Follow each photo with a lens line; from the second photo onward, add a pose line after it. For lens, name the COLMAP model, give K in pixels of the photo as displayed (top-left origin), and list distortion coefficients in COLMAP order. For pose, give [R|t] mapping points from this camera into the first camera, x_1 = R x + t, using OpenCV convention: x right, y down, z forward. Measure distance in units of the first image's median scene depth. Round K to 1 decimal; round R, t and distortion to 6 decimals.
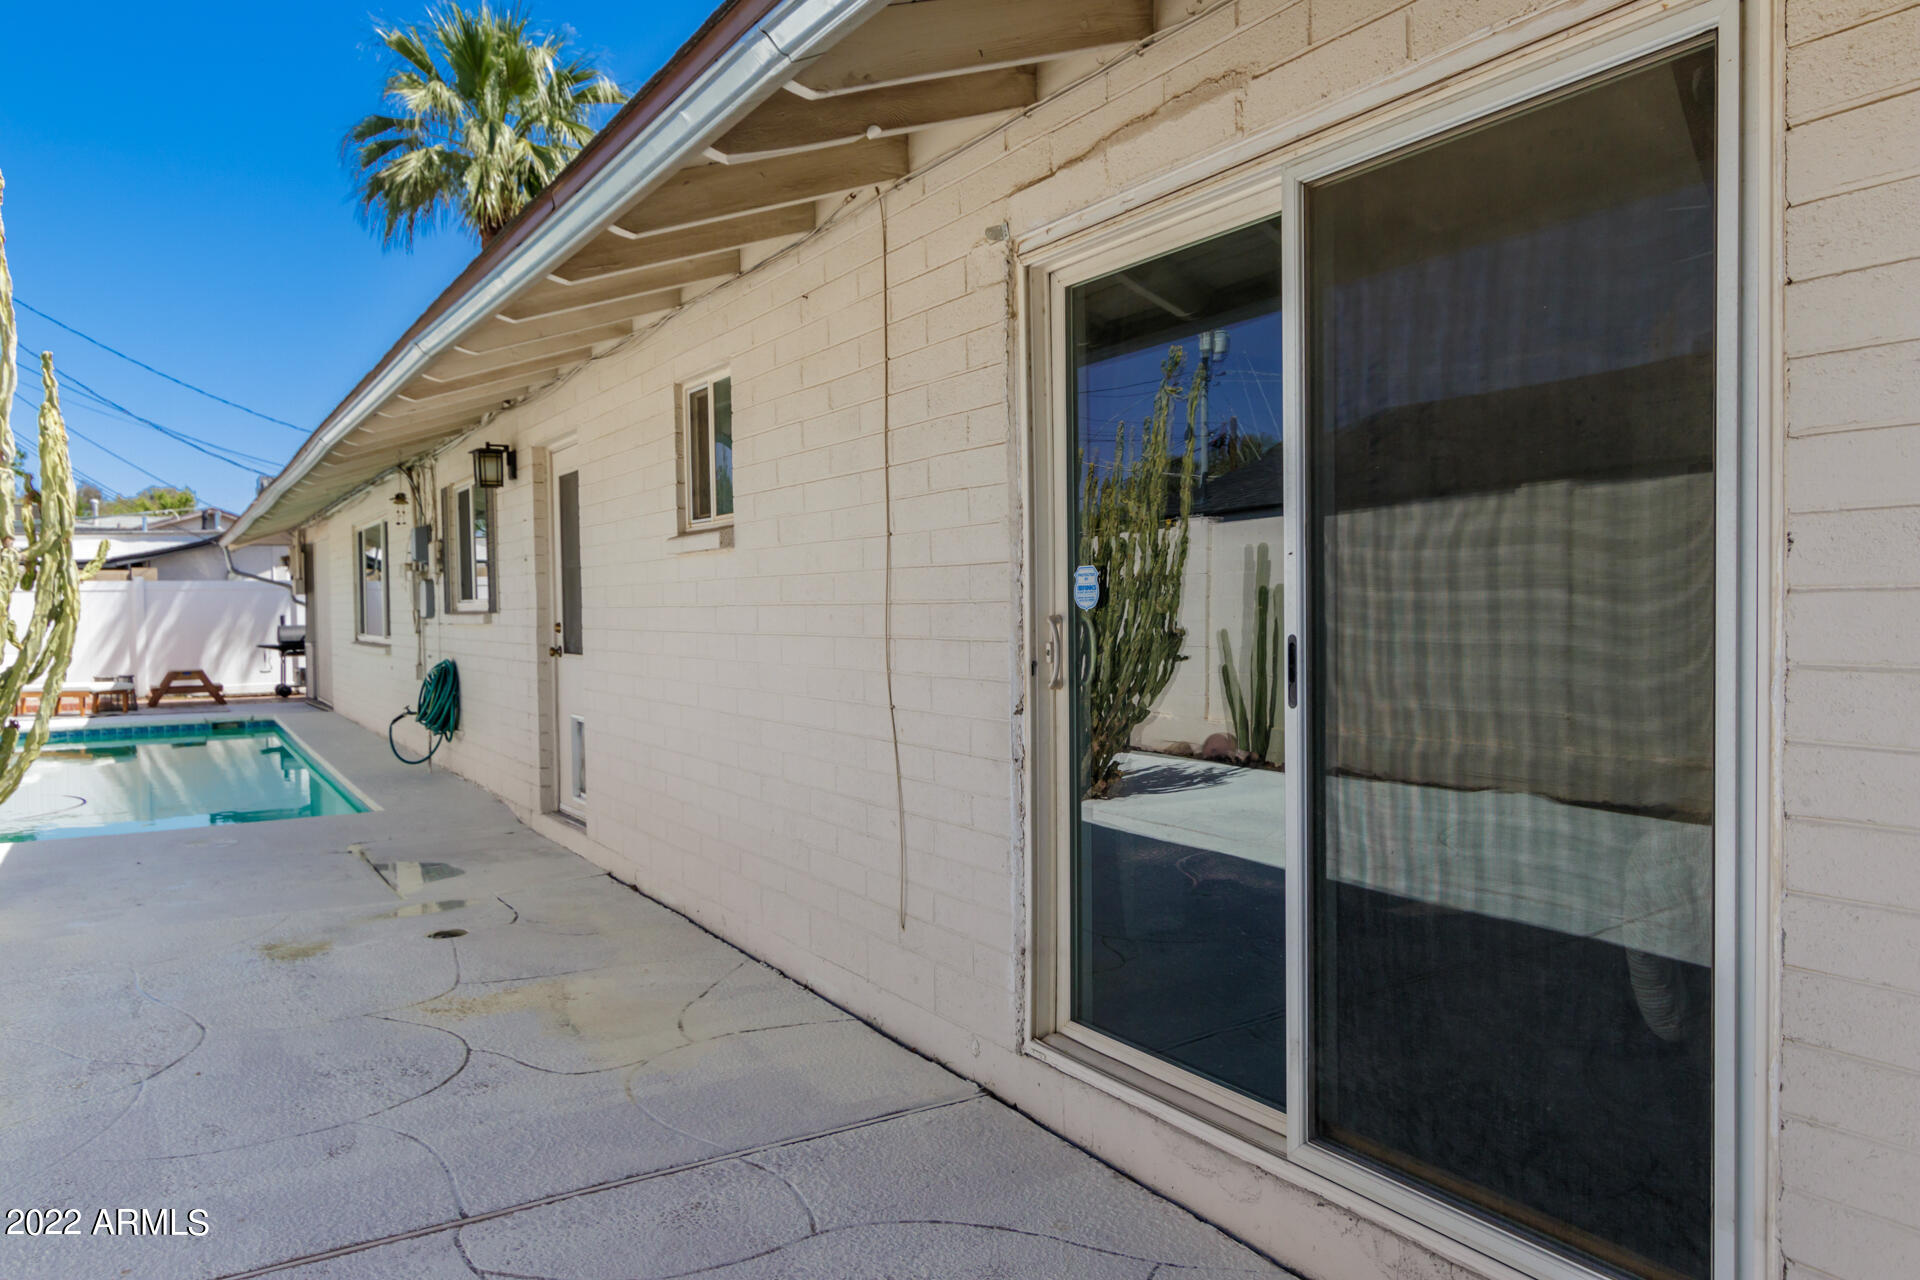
lens RADIAL K [[1292.4, 0, 952.9], [0, 1292.4, 635.7], [0, 0, 1]] dist [0.001369, -0.003593]
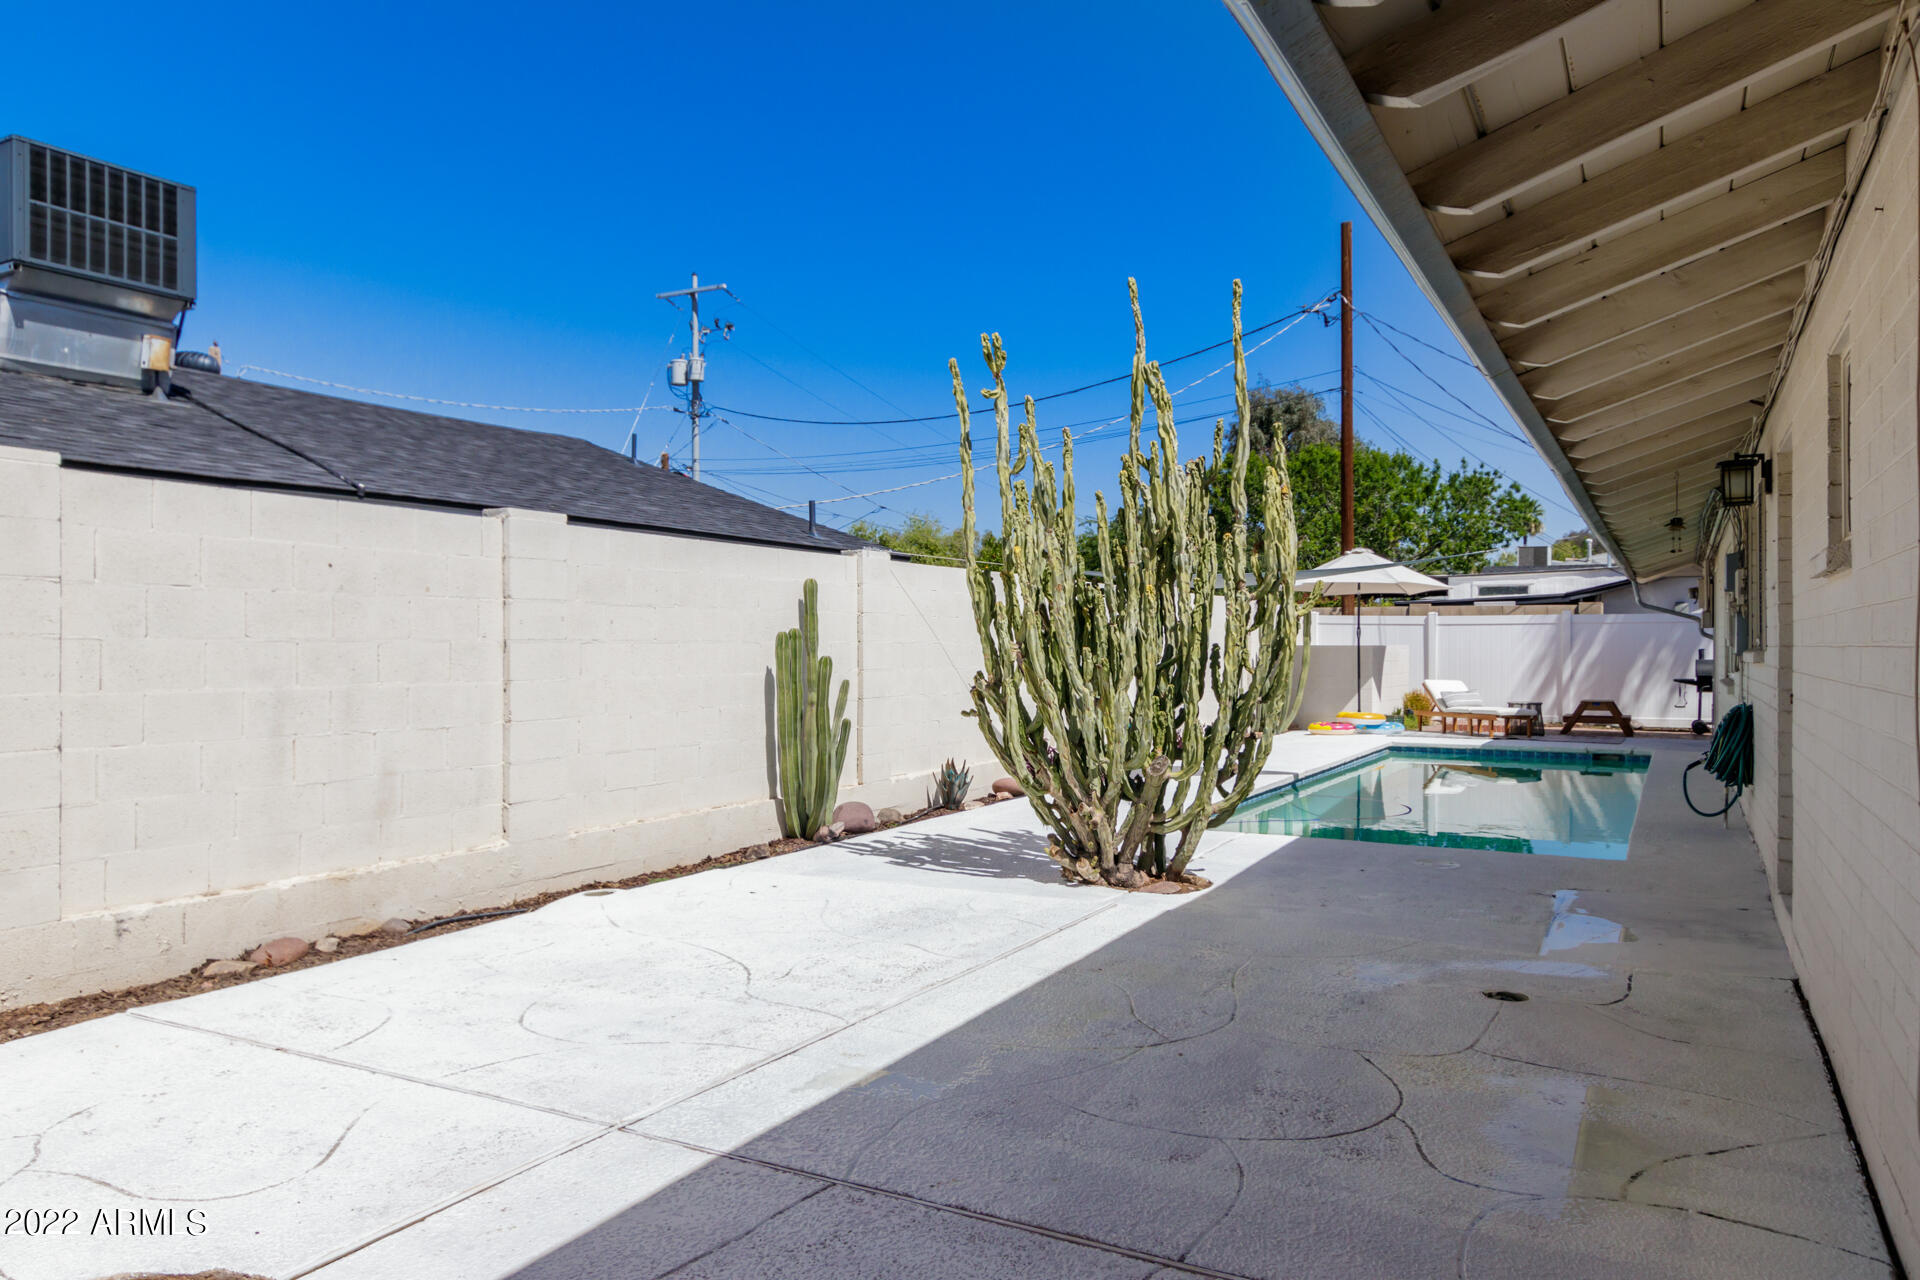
lens RADIAL K [[1292.4, 0, 964.3], [0, 1292.4, 643.1], [0, 0, 1]] dist [0.001369, -0.003593]
pose [[0.490385, 0.011171, -0.871434, 0.061733], [-0.027945, 0.999605, -0.002911, -0.002385], [0.871058, 0.025780, 0.490503, 0.055418]]
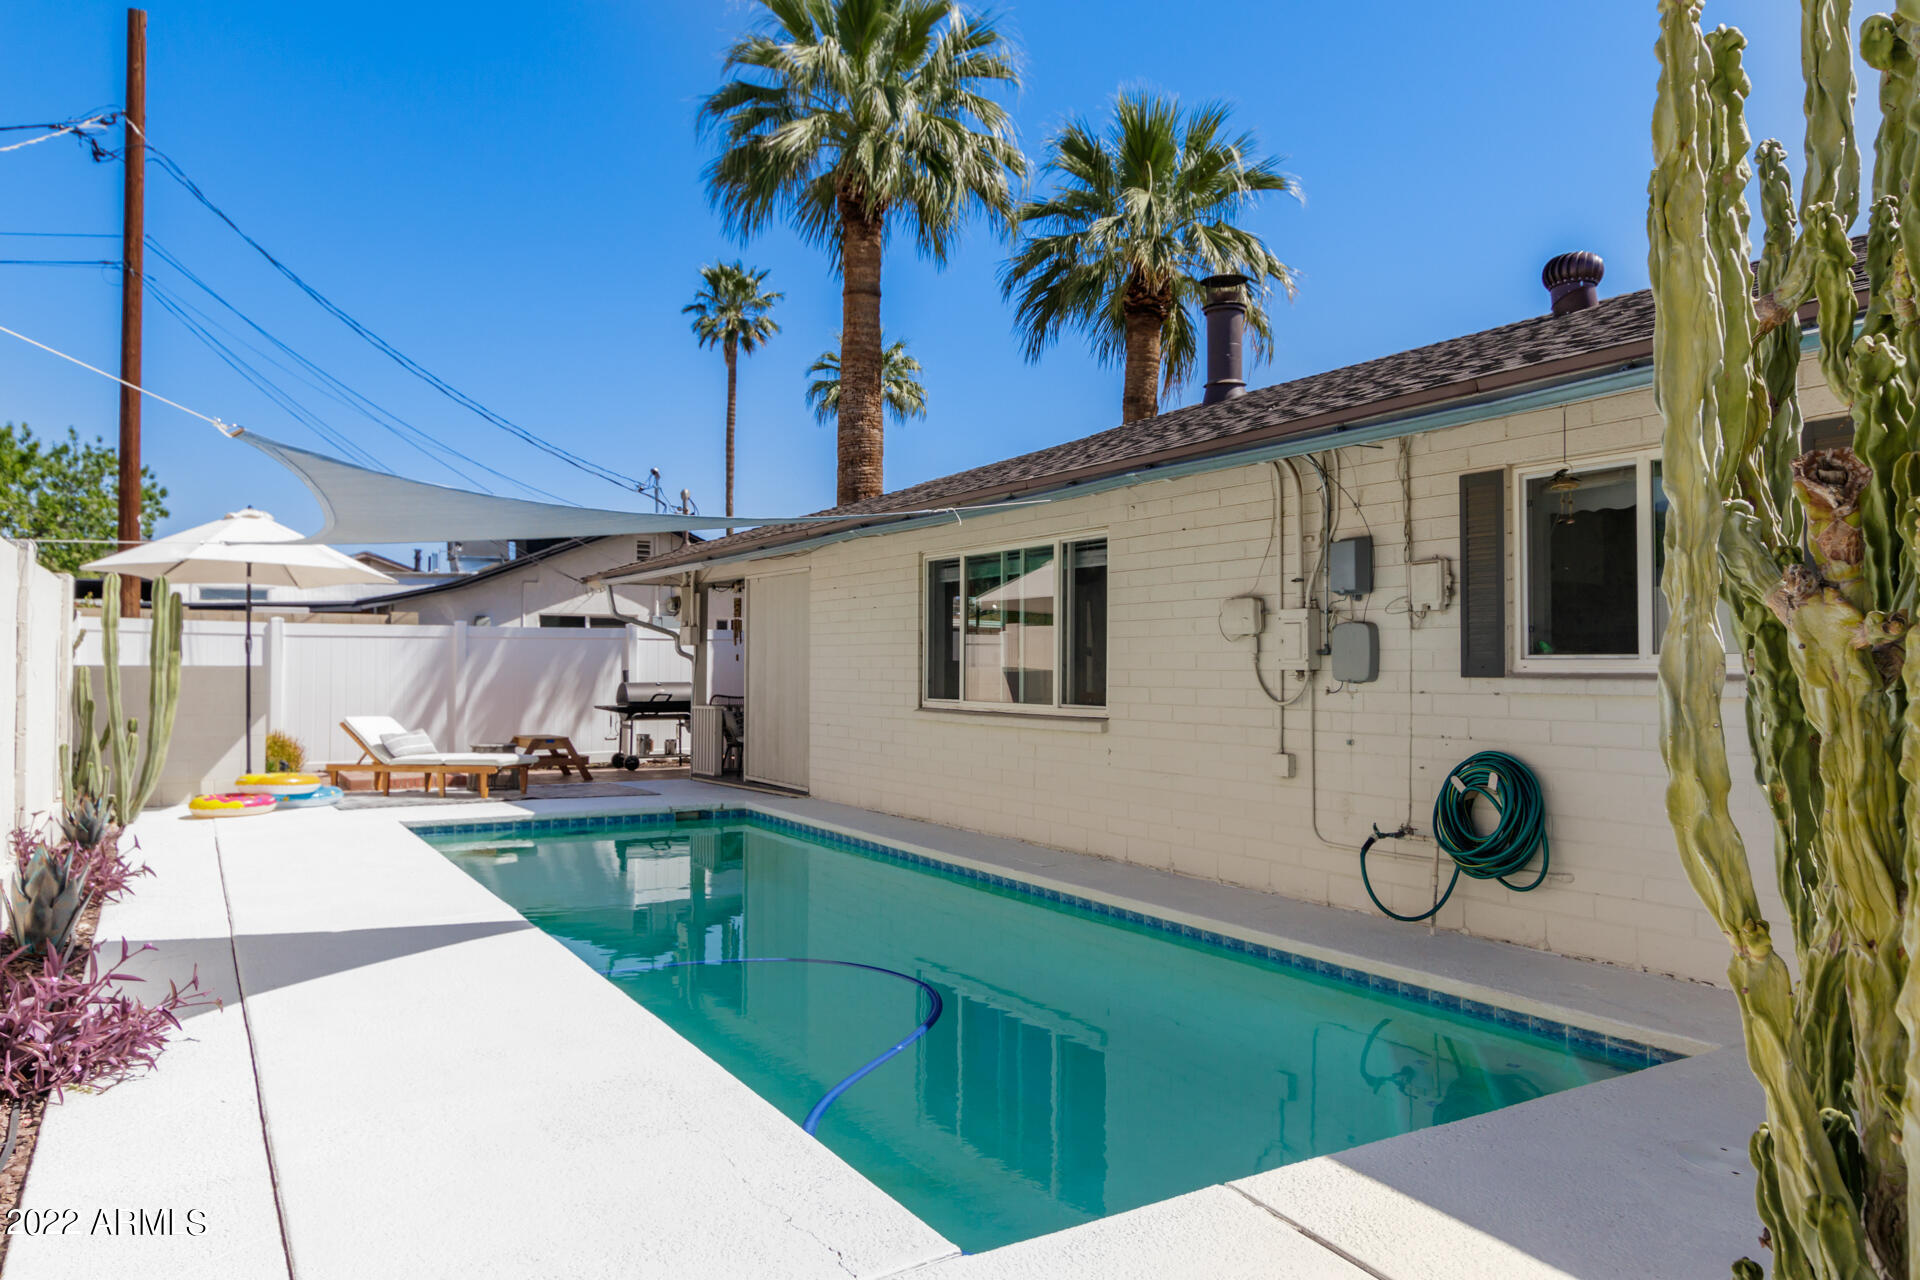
lens RADIAL K [[1292.4, 0, 972.2], [0, 1292.4, 640.6], [0, 0, 1]] dist [0.001369, -0.003593]
pose [[0.999750, 0.014231, -0.017270, -0.334120], [-0.014958, 0.998975, -0.042725, -0.002399], [0.016644, 0.042973, 0.998938, 0.207939]]
